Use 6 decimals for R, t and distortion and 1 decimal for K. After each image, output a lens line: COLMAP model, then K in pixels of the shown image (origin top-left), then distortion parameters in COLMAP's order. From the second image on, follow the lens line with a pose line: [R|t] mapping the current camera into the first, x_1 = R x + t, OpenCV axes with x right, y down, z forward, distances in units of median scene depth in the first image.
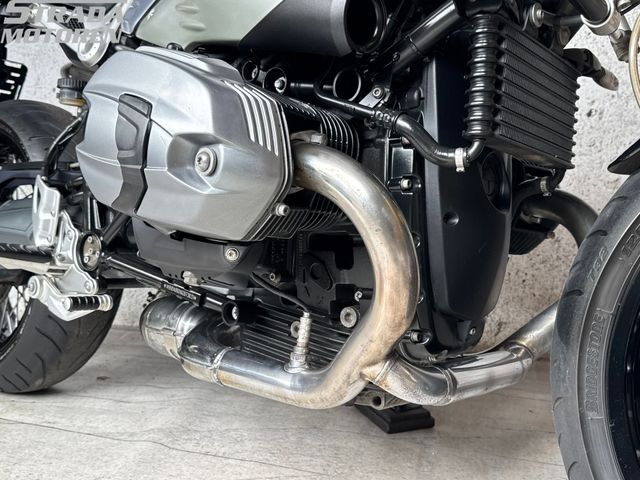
lens RADIAL K [[661.1, 0, 320.0], [0, 661.1, 240.0], [0, 0, 1]] dist [0.168986, -0.401101]
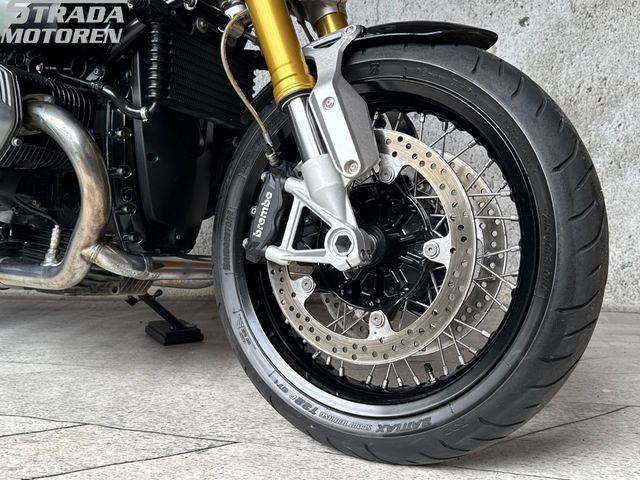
lens RADIAL K [[661.1, 0, 320.0], [0, 661.1, 240.0], [0, 0, 1]] dist [0.168986, -0.401101]
pose [[0.990189, -0.017813, 0.138594, 0.358602], [0.022636, 0.999189, -0.033296, 0.213486], [-0.137888, 0.036107, 0.989789, -0.538215]]
